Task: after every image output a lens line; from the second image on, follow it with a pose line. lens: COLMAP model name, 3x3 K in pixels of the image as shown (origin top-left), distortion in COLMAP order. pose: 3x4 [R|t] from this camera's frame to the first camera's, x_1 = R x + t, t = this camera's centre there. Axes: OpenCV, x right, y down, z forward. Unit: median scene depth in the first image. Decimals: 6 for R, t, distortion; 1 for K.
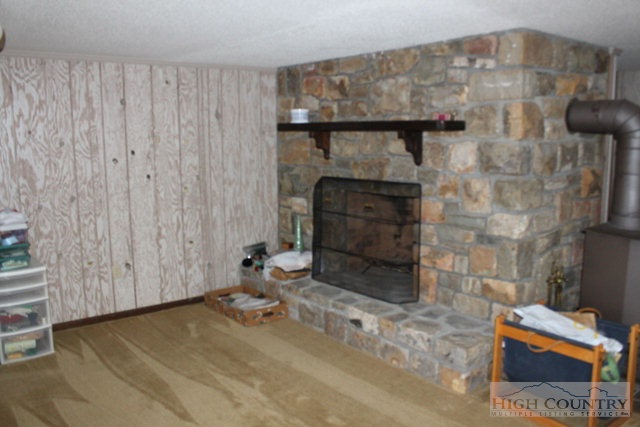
lens RADIAL K [[539.6, 0, 320.0], [0, 539.6, 213.5], [0, 0, 1]] dist [-0.083630, 0.010831]
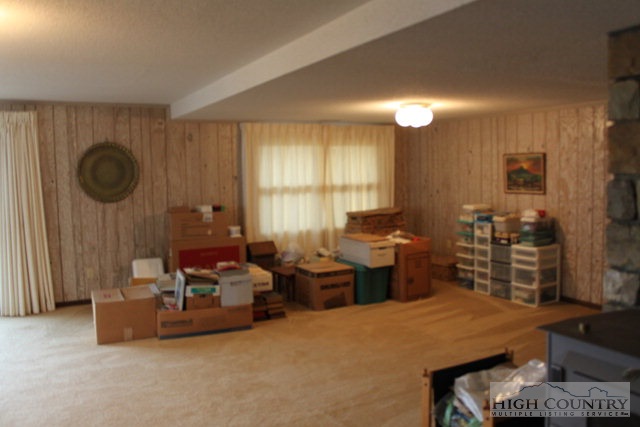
lens RADIAL K [[539.6, 0, 320.0], [0, 539.6, 213.5], [0, 0, 1]] dist [-0.083630, 0.010831]
pose [[-0.185762, 0.094564, -0.978034, 0.992467], [-0.120014, 0.985722, 0.118102, -0.096494], [0.975238, 0.139317, -0.171761, 0.589244]]
